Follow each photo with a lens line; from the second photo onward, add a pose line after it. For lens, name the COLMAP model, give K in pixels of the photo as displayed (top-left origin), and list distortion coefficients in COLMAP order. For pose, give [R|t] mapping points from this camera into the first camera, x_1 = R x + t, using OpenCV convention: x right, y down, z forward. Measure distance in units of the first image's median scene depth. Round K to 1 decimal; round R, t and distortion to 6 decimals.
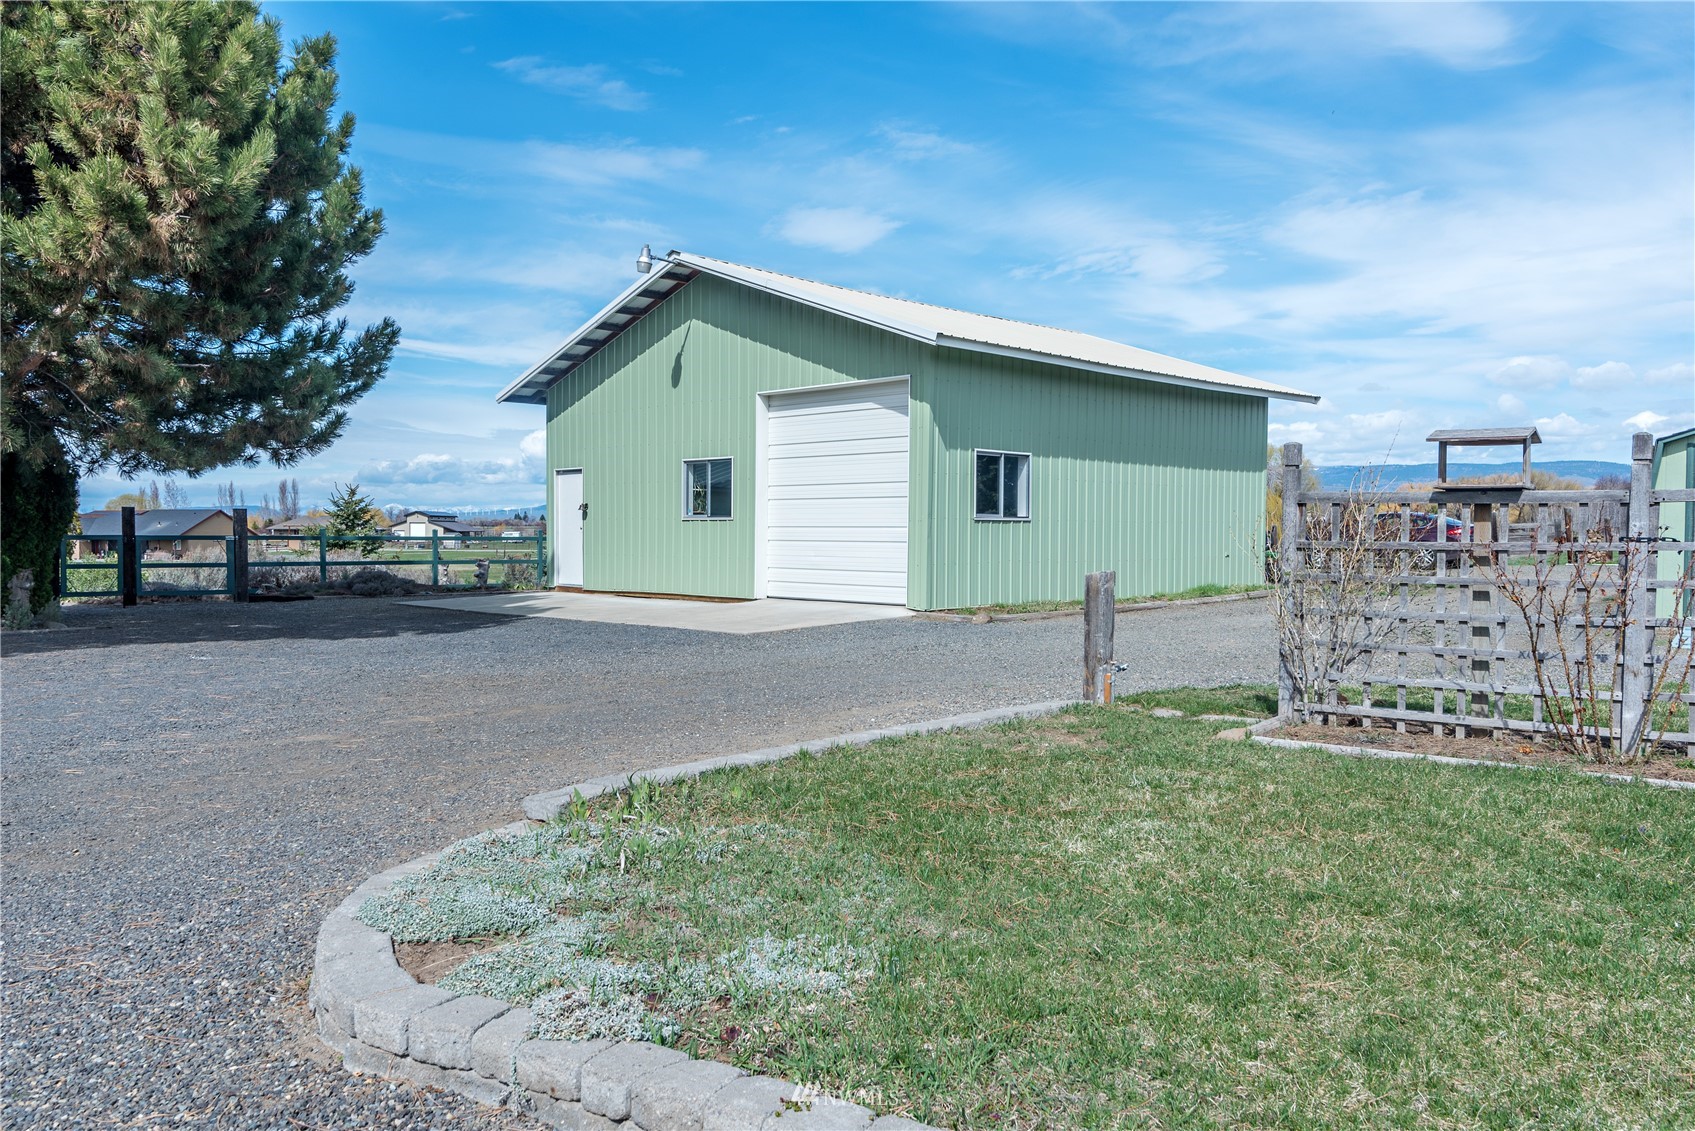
lens RADIAL K [[1307.4, 0, 847.5], [0, 1307.4, 565.5], [0, 0, 1]] dist [-0.060636, -0.000065]
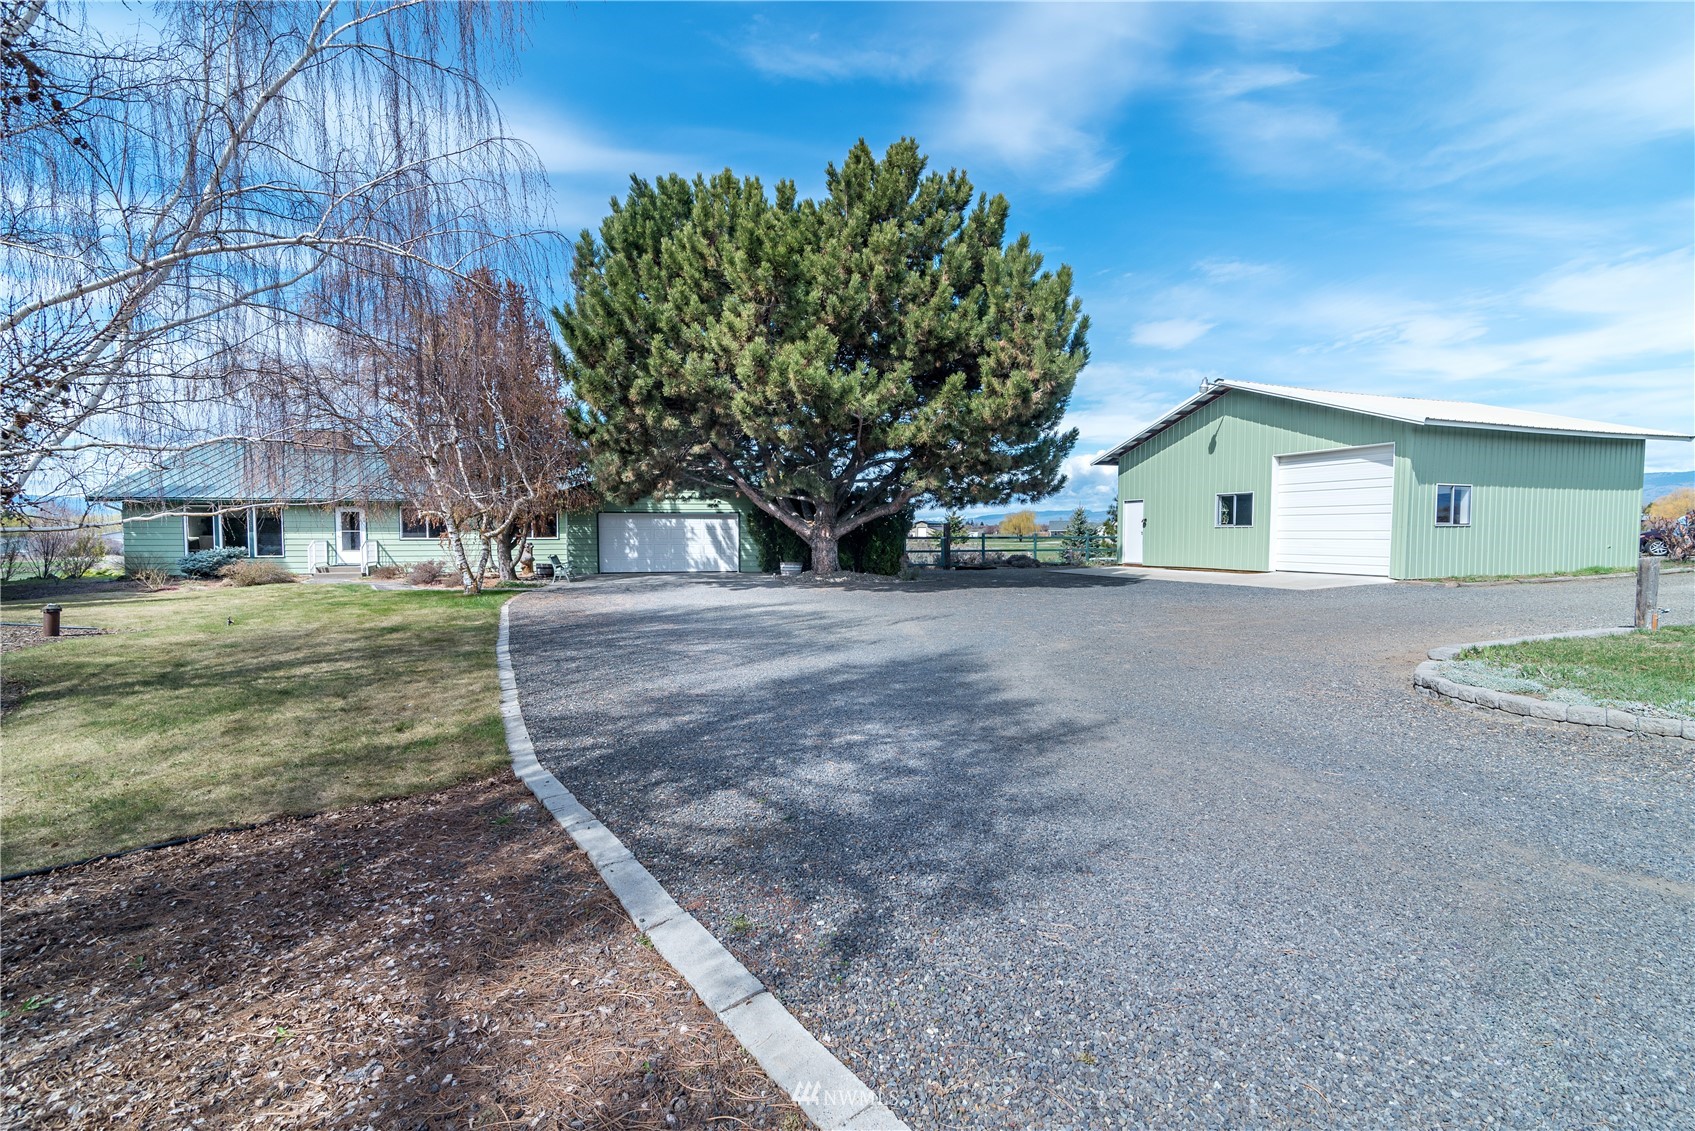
lens RADIAL K [[758.5, 0, 847.5], [0, 758.5, 565.5], [0, 0, 1]] dist [0.000379, 0.000059]
pose [[0.912330, 0.011820, -0.409285, -0.172470], [-0.004654, 0.999818, 0.018500, 0.000902], [0.409429, -0.014974, 0.912219, -0.178350]]
